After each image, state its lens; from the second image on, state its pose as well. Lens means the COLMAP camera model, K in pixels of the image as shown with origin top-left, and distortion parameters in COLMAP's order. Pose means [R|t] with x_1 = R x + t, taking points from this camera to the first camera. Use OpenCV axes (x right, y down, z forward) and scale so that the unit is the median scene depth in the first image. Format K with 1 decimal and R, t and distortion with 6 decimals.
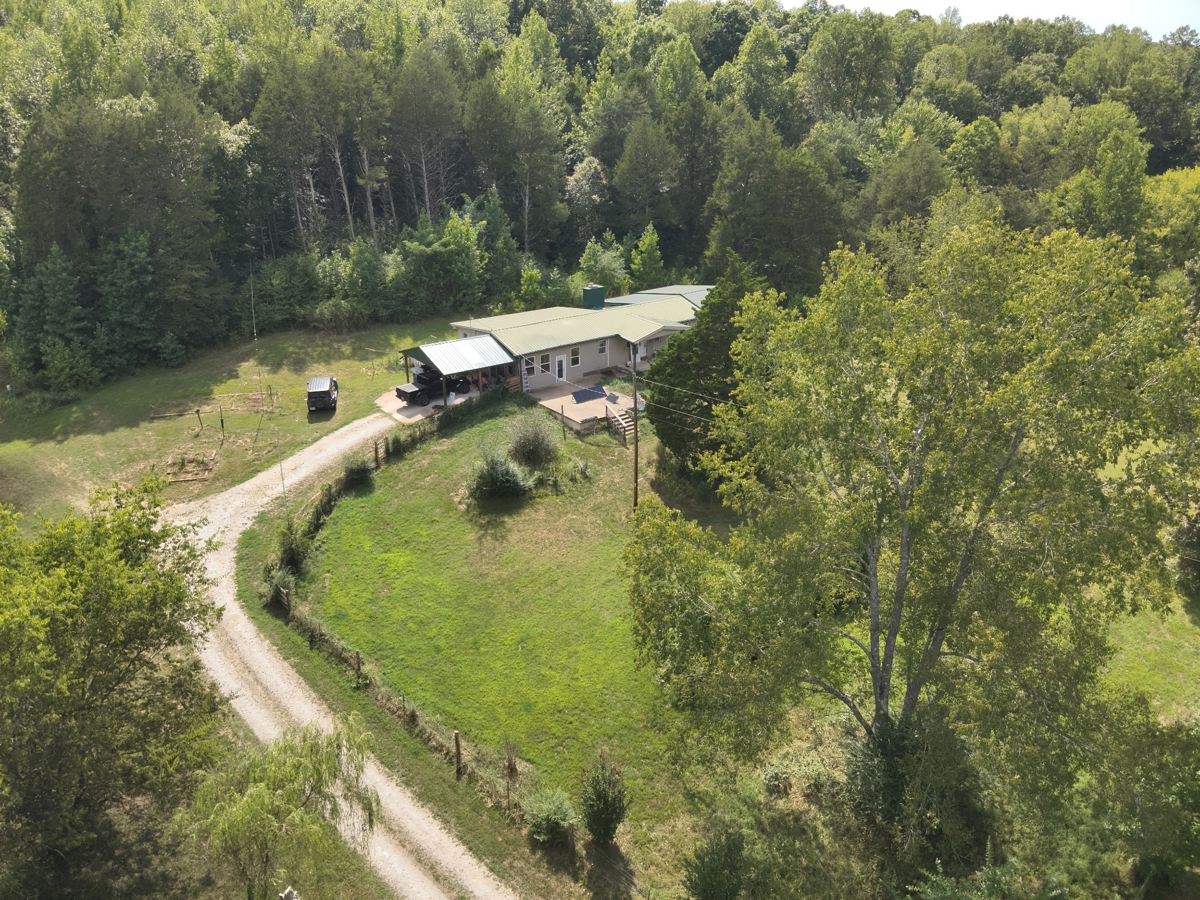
lens RADIAL K [[876.0, 0, 594.4], [0, 876.0, 446.3], [0, 0, 1]] dist [0.134298, -0.262797]
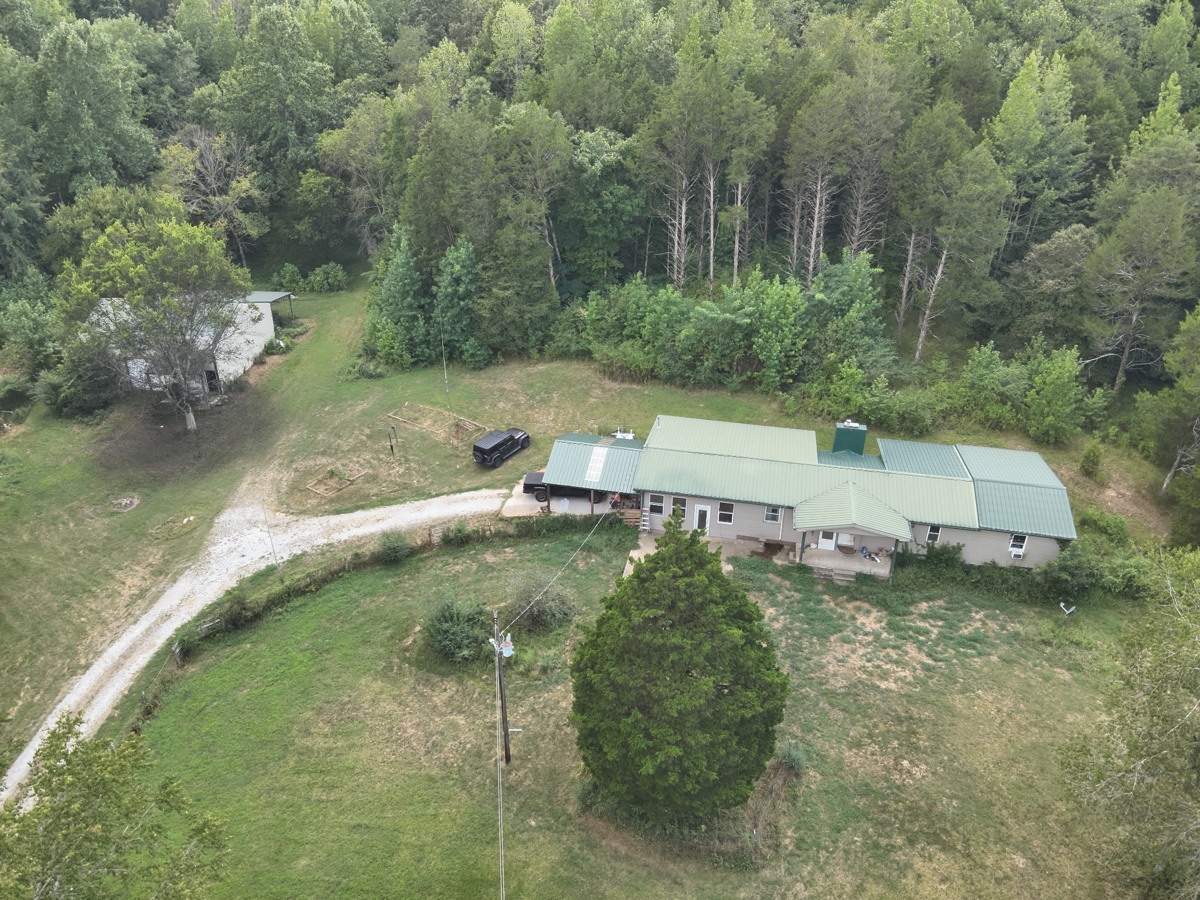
lens RADIAL K [[876.0, 0, 594.4], [0, 876.0, 446.3], [0, 0, 1]] dist [0.134298, -0.262797]
pose [[0.647793, 0.360384, -0.671184, 0.349821], [-0.295318, 0.930933, 0.214827, -0.251118], [0.702248, 0.059050, 0.709480, 0.311835]]
